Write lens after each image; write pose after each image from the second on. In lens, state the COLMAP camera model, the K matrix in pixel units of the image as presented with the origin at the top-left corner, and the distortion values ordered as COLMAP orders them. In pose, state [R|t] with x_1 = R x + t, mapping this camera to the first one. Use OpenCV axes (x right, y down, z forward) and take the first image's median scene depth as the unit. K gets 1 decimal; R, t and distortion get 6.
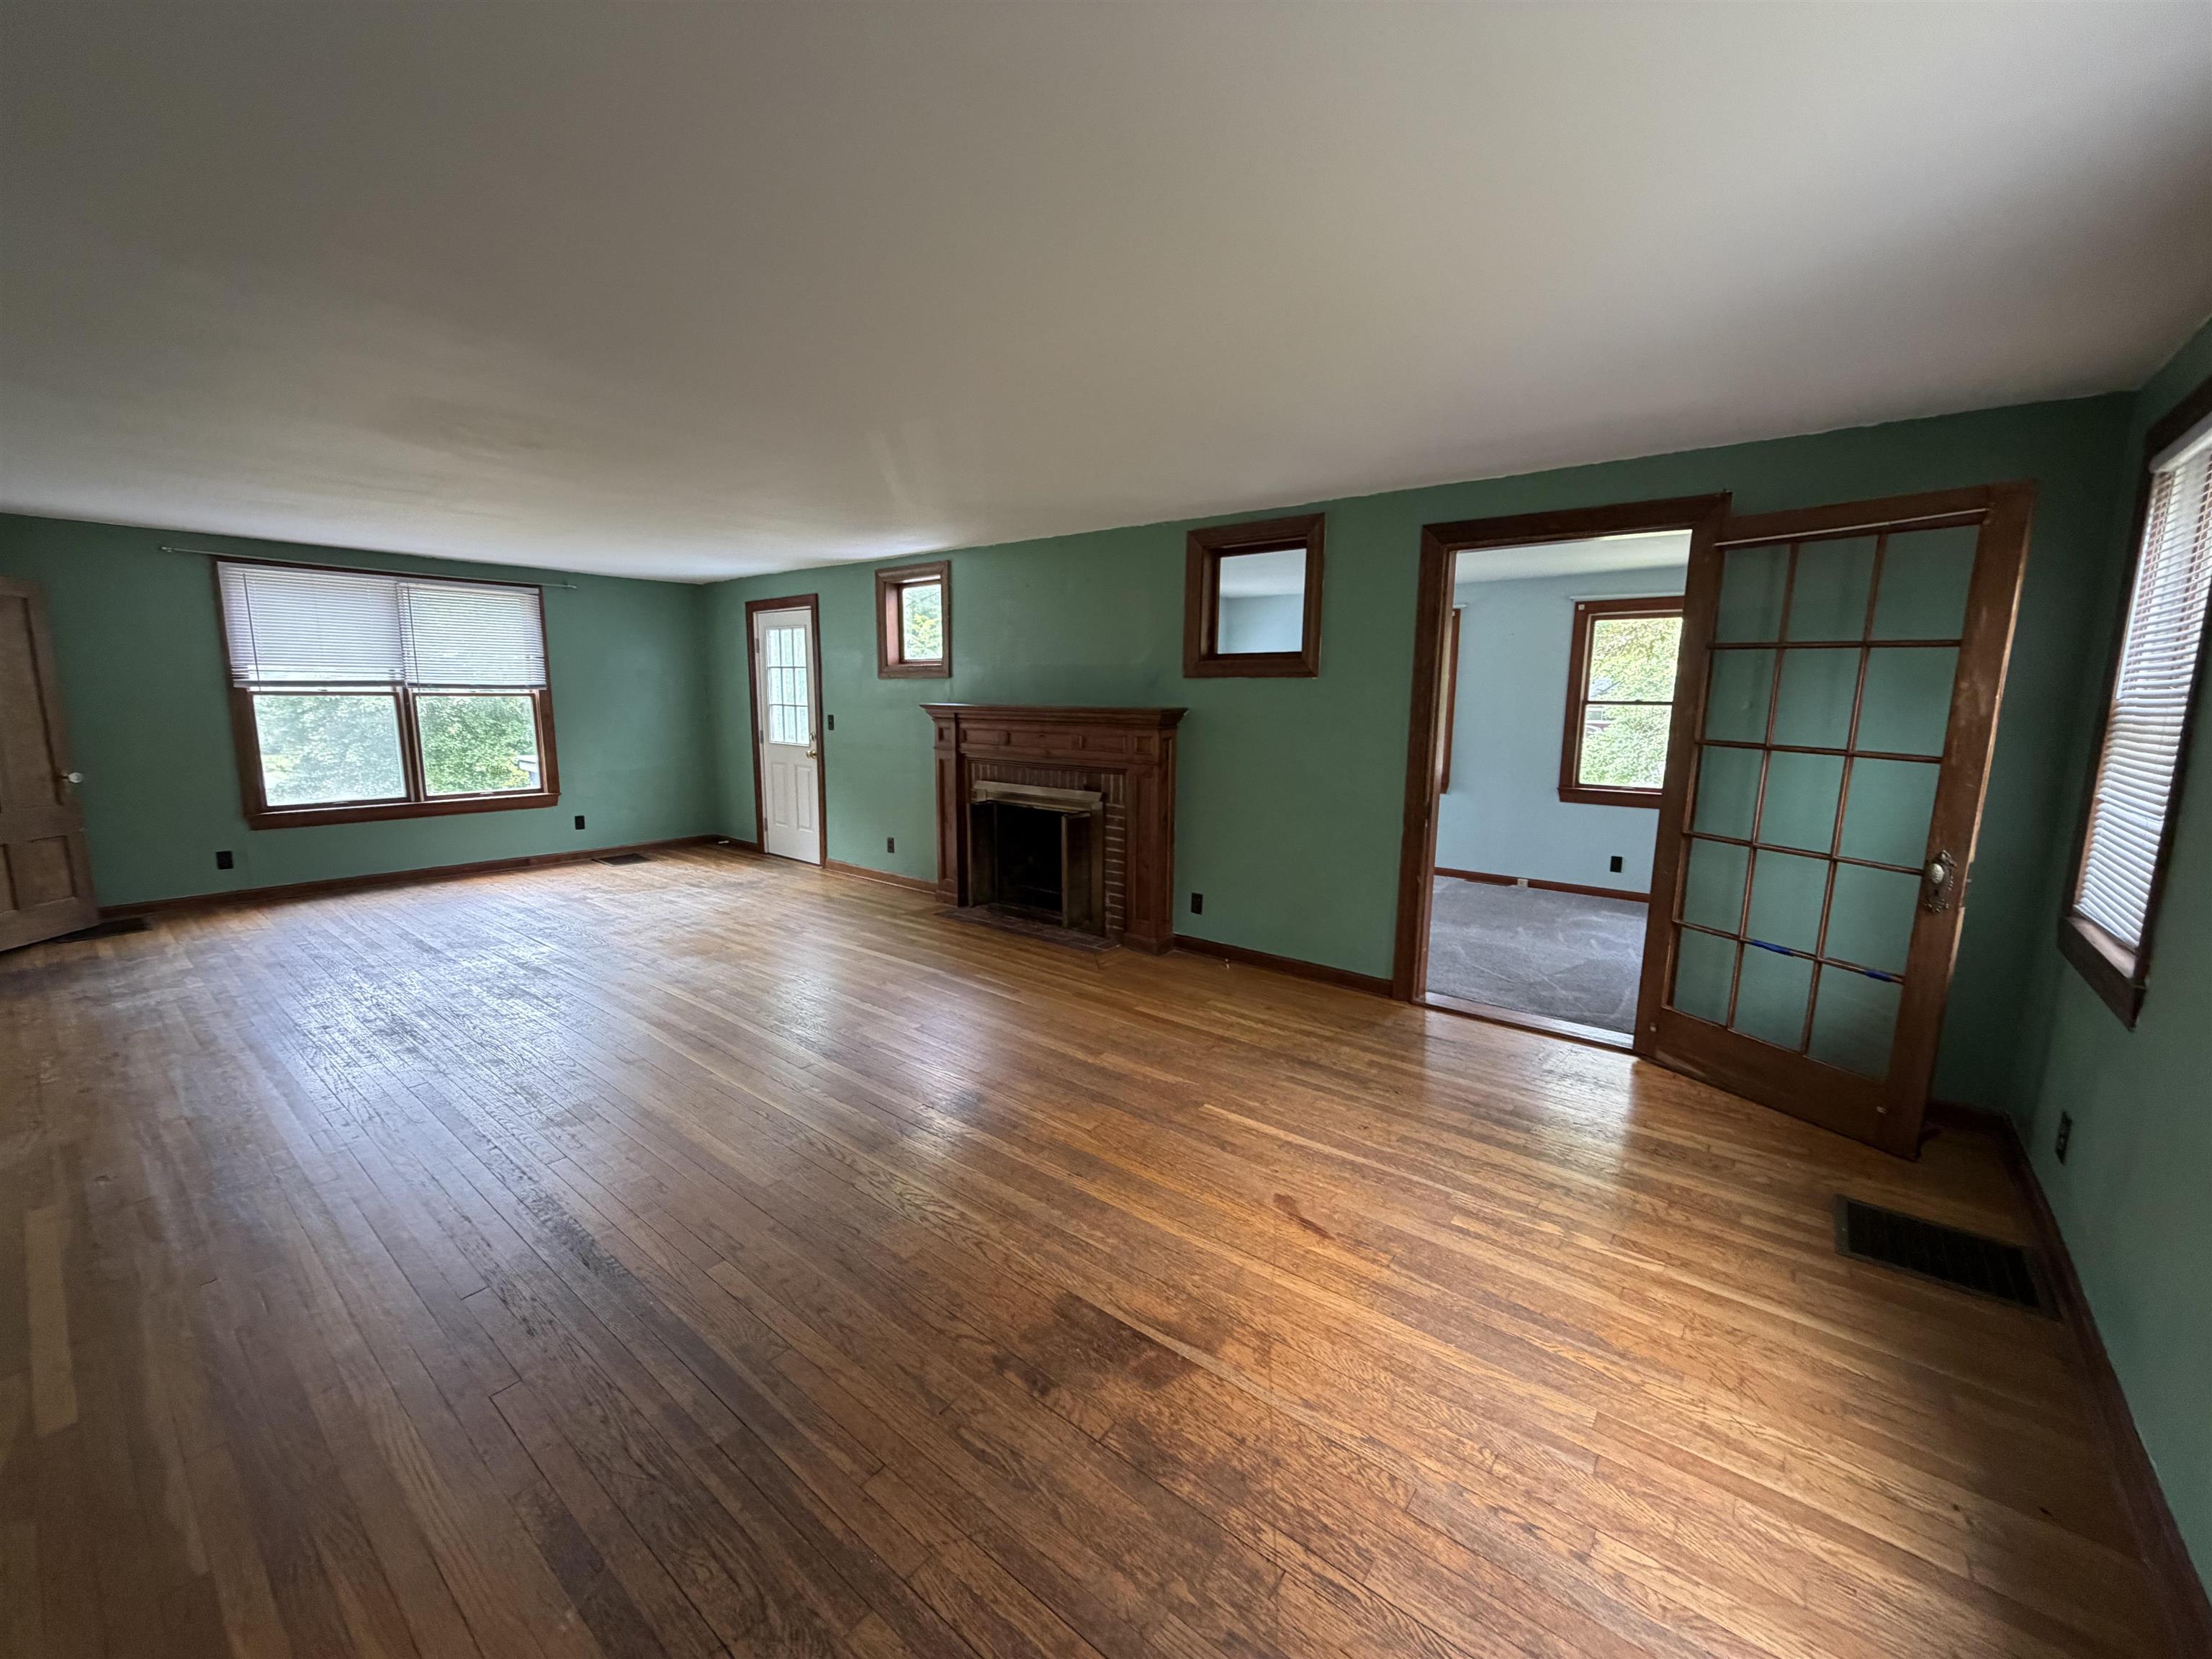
lens RADIAL K [[887.0, 0, 1108.4], [0, 887.0, 834.5], [0, 0, 1]] dist [-0.000779, -0.000103]
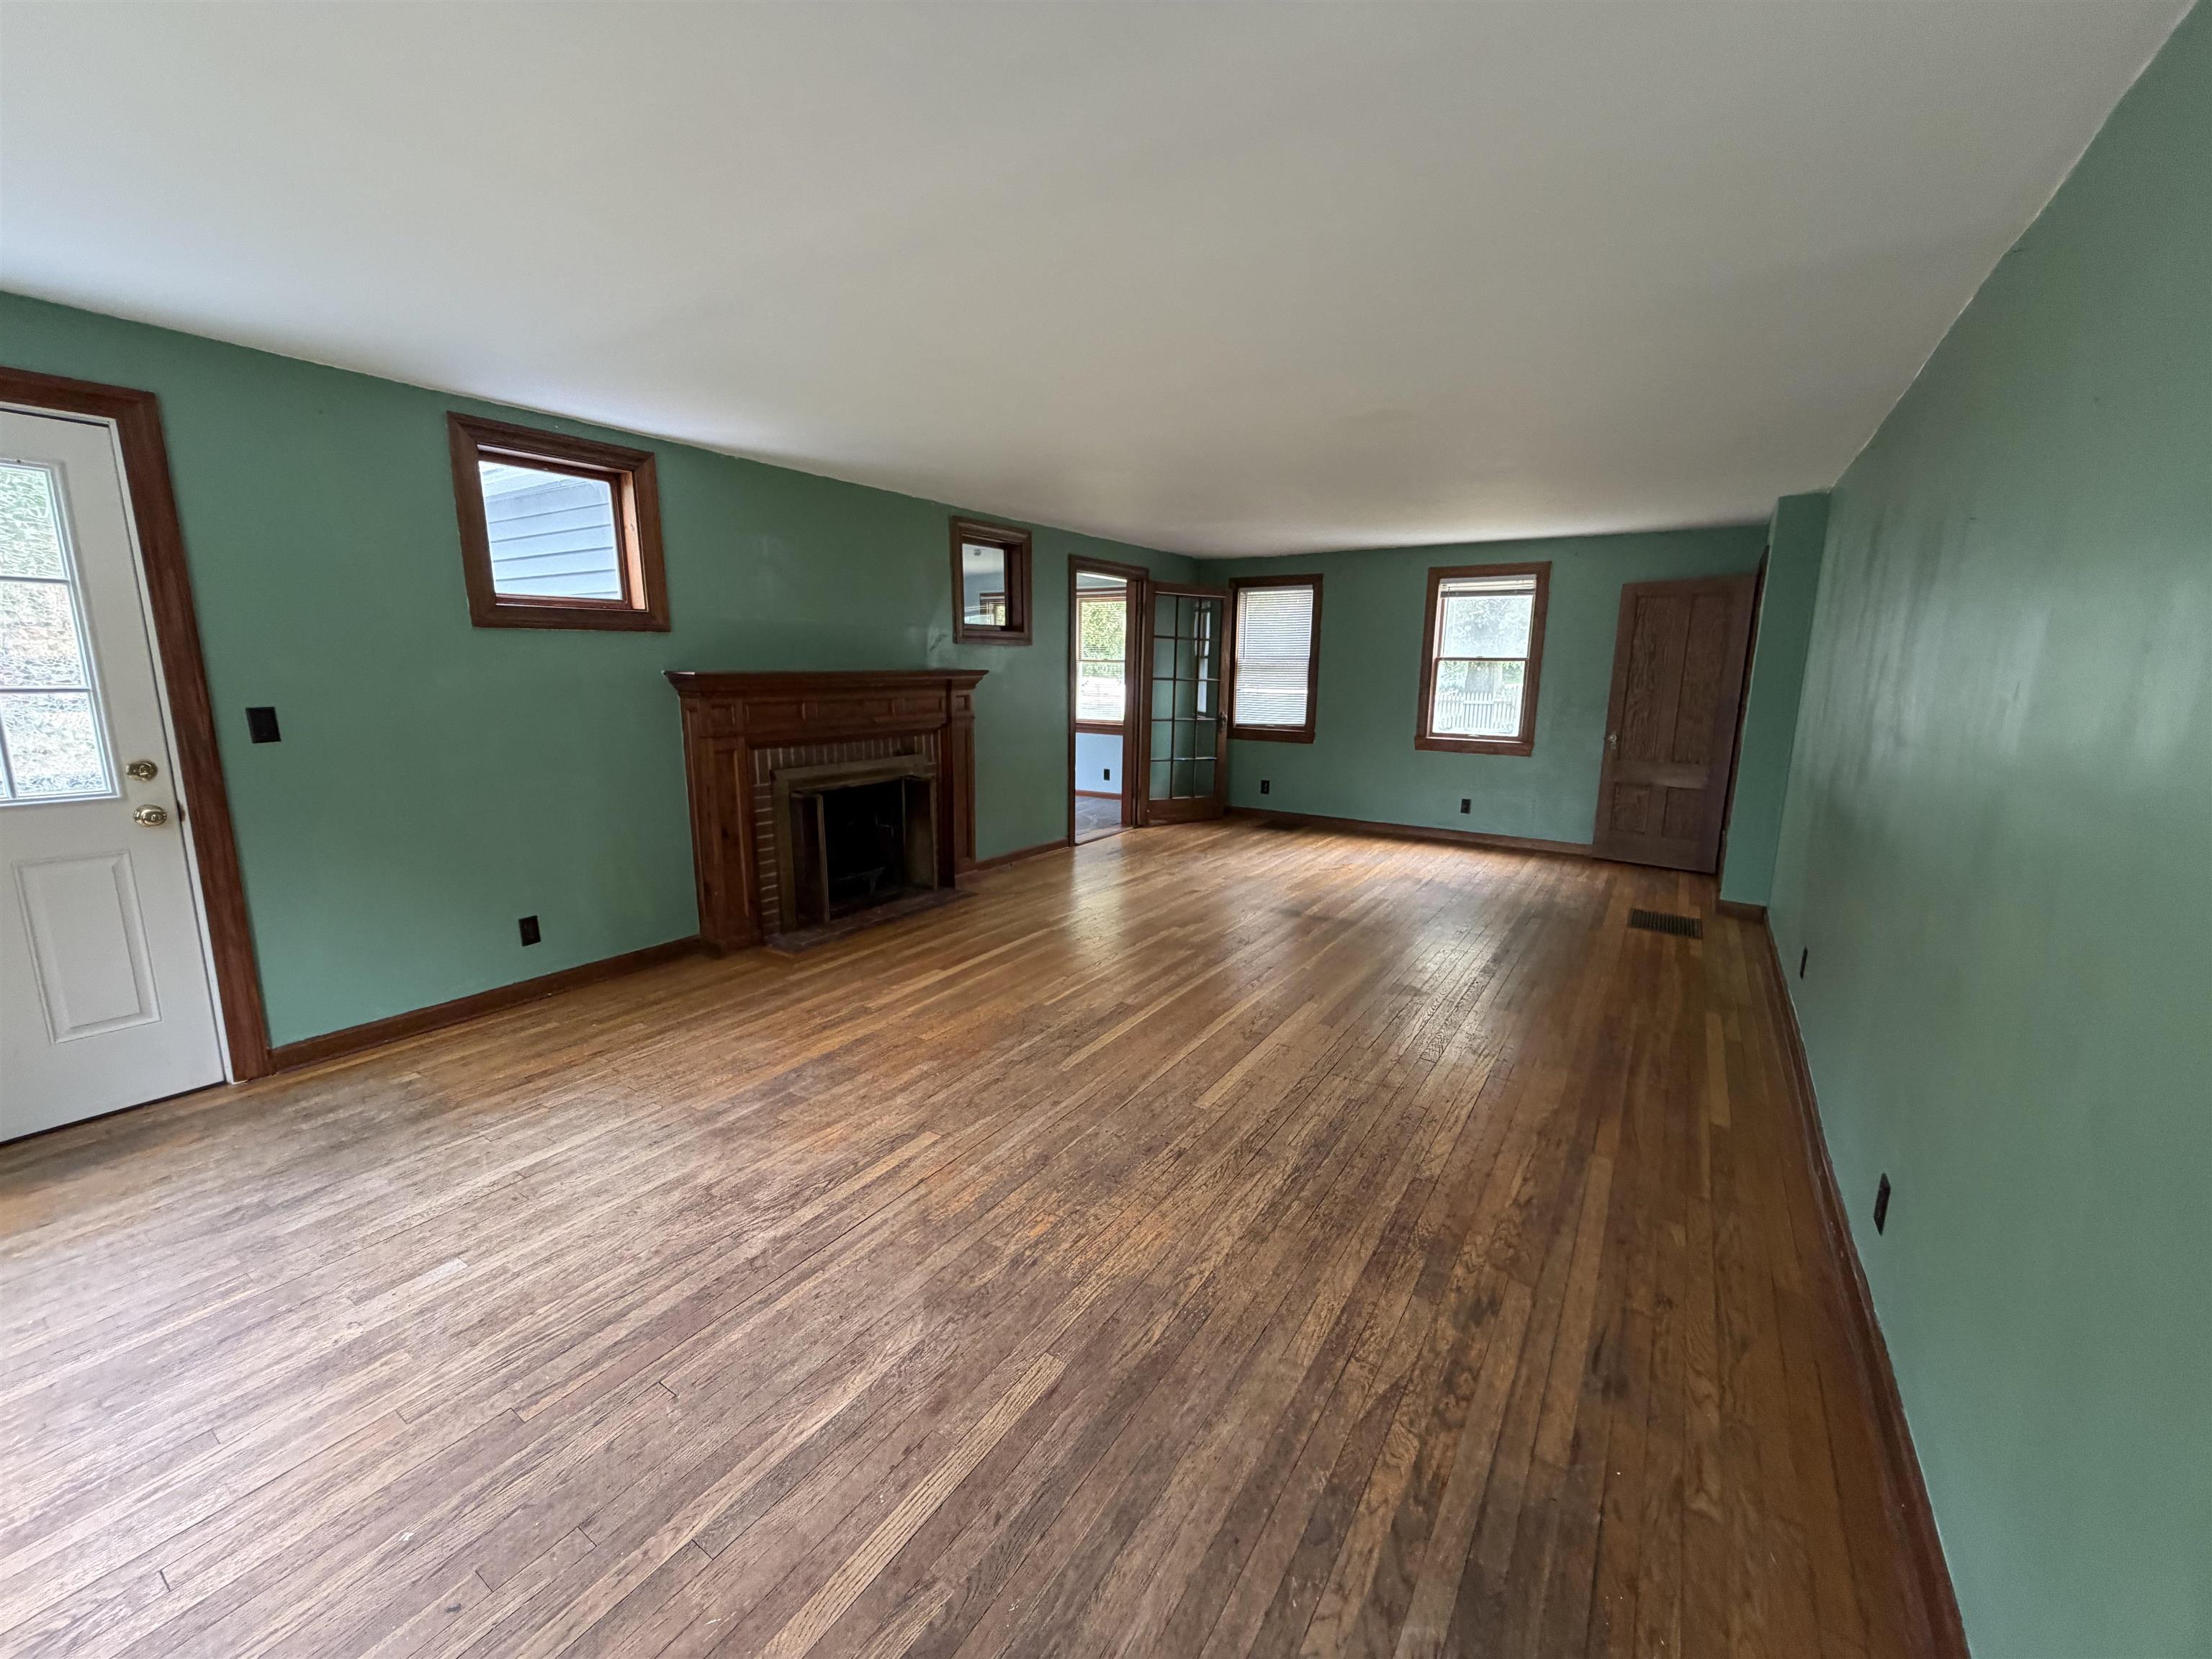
lens RADIAL K [[887.0, 0, 1106.5], [0, 887.0, 827.7], [0, 0, 1]] dist [-0.000779, -0.000103]
pose [[-0.095468, -0.199814, 0.975172, -0.978107], [0.140901, 0.967070, 0.211948, -0.141699], [-0.985410, 0.157636, -0.064170, 0.805623]]
